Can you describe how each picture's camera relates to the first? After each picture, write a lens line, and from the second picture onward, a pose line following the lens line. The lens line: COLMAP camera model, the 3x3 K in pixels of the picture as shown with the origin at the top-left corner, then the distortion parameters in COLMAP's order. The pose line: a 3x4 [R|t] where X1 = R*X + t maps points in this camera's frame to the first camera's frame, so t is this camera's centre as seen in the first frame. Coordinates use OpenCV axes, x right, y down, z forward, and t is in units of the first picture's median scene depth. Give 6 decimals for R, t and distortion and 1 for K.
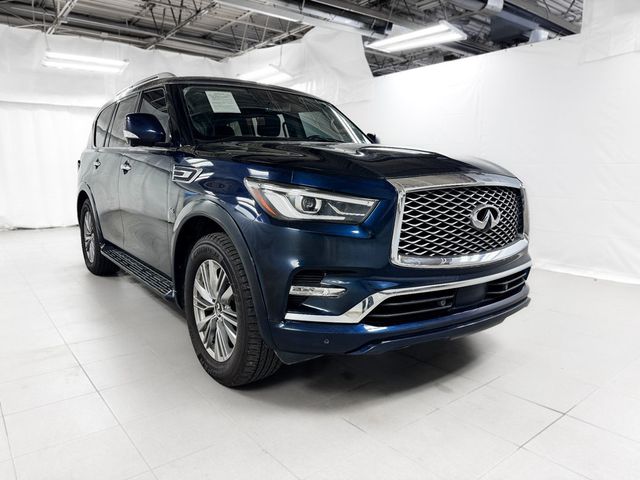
lens RADIAL K [[446.1, 0, 308.2], [0, 446.1, 235.0], [0, 0, 1]] dist [0.041747, -0.031706]
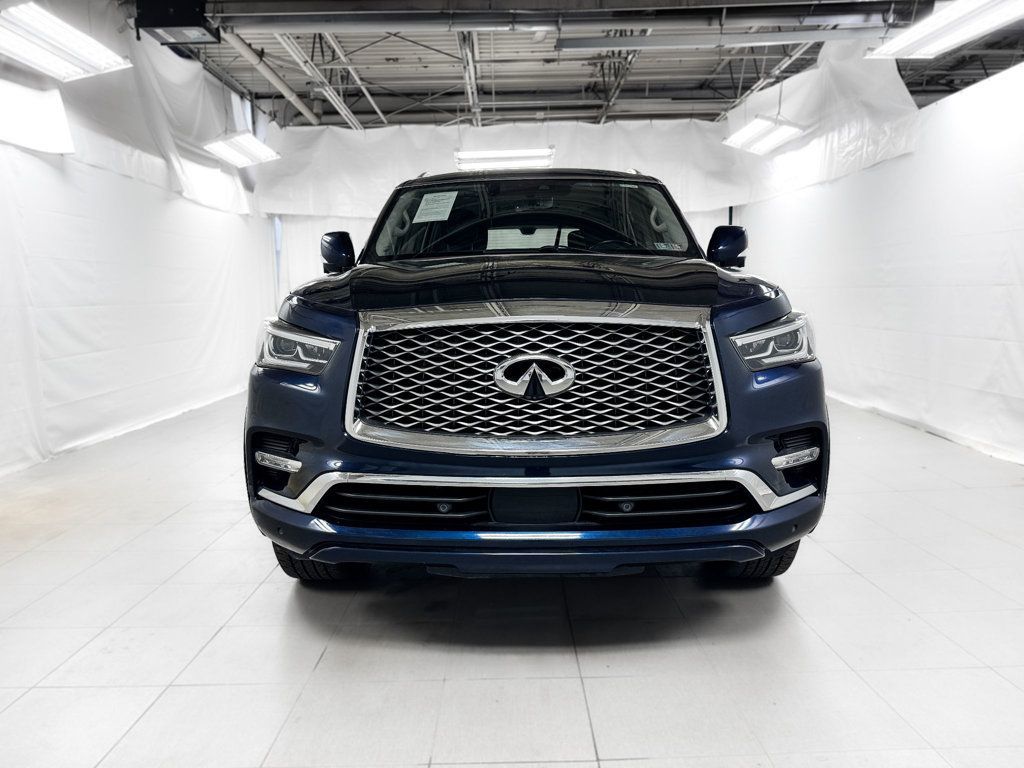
lens RADIAL K [[713.8, 0, 512.5], [0, 713.8, 384.2], [0, 0, 1]] dist [0.041747, -0.031706]
pose [[0.796351, 0.054203, -0.602401, 0.926352], [-0.066389, 0.997792, 0.002016, -0.028444], [0.601180, 0.038387, 0.798191, 0.236603]]
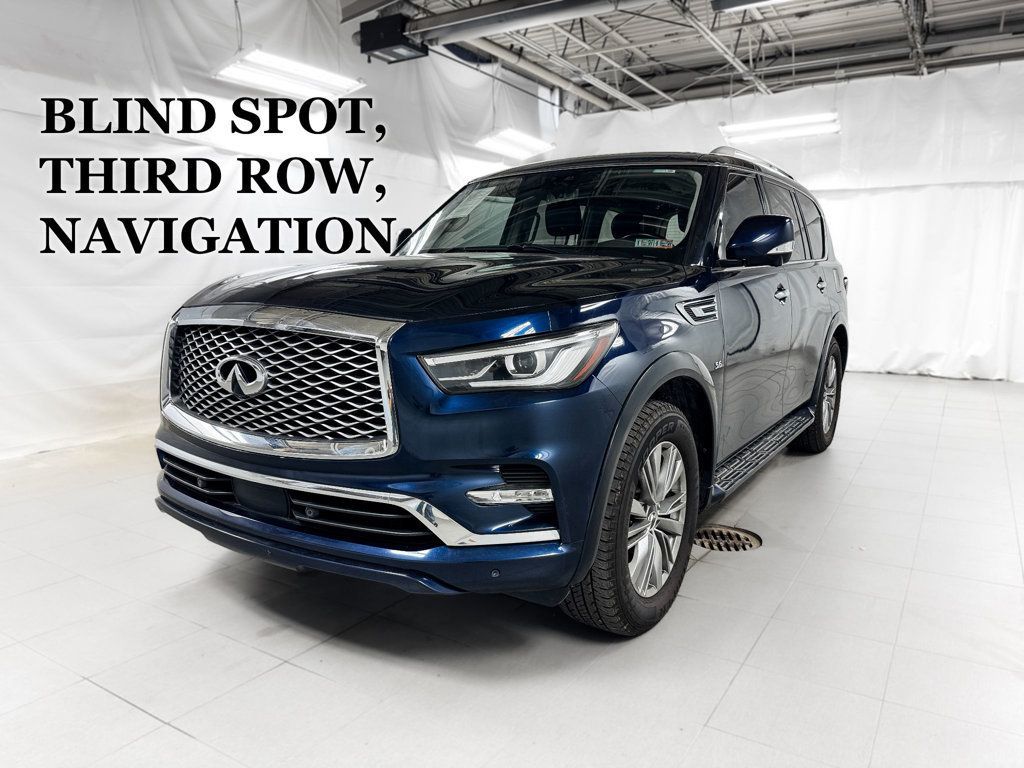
lens RADIAL K [[713.8, 0, 520.7], [0, 713.8, 381.4], [0, 0, 1]] dist [0.041747, -0.031706]
pose [[0.363564, 0.135590, -0.921649, 1.461857], [-0.142009, 0.985855, 0.089017, -0.176883], [0.920681, 0.098519, 0.377677, 0.972997]]
